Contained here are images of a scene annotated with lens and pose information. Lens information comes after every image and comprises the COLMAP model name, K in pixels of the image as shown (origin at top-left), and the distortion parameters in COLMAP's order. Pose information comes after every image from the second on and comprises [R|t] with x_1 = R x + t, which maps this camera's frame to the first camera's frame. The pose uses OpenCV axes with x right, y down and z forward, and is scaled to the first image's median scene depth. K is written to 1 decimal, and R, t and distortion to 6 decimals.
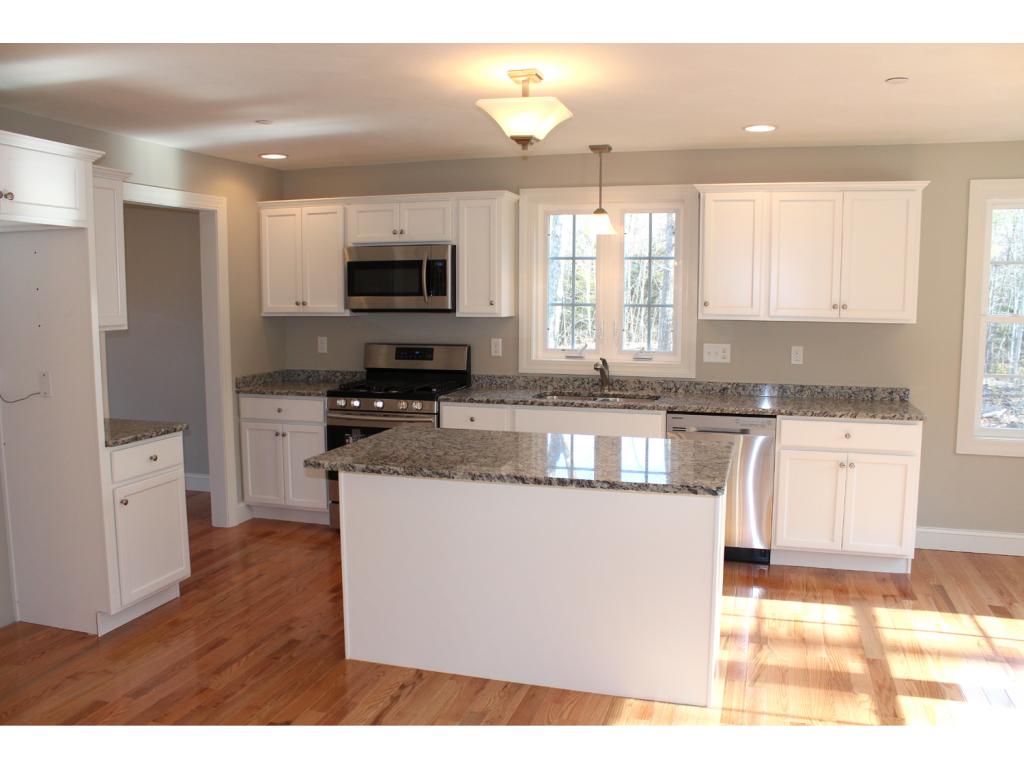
lens RADIAL K [[842.3, 0, 512.0], [0, 842.3, 384.0], [0, 0, 1]] dist [-0.159526, 0.141518]
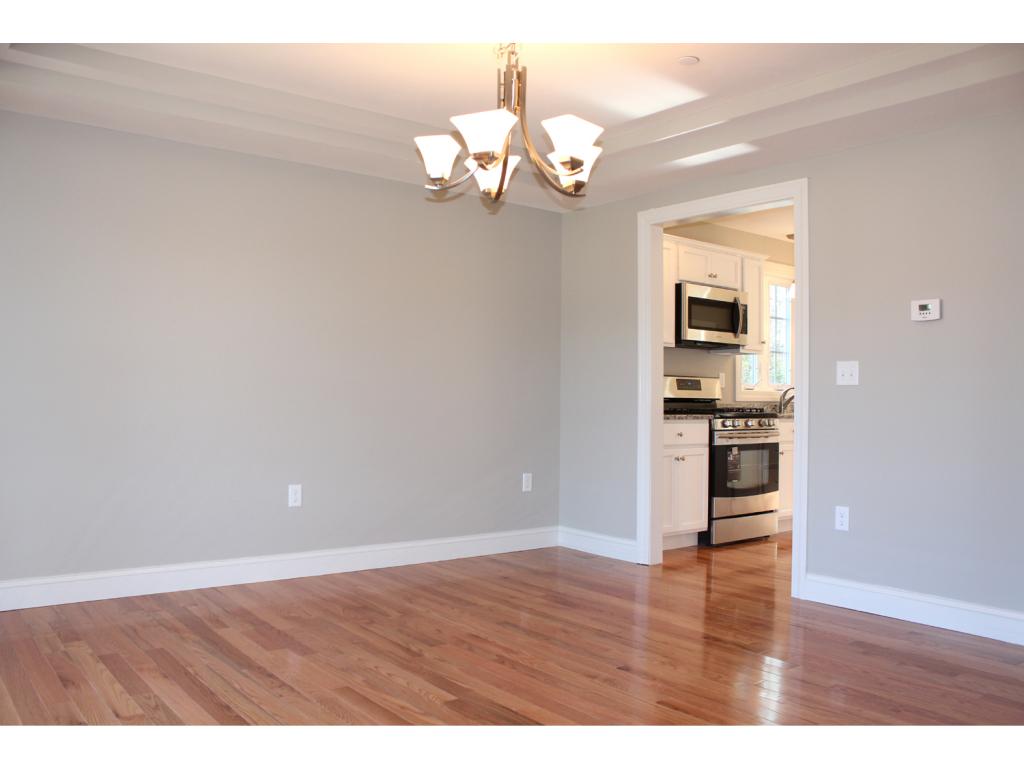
lens RADIAL K [[842.3, 0, 512.0], [0, 842.3, 384.0], [0, 0, 1]] dist [-0.159526, 0.141518]
pose [[0.566885, 0.020754, 0.823536, -1.259175], [0.071141, 0.994715, -0.074038, 0.031406], [-0.820720, 0.100558, 0.562412, 0.607366]]
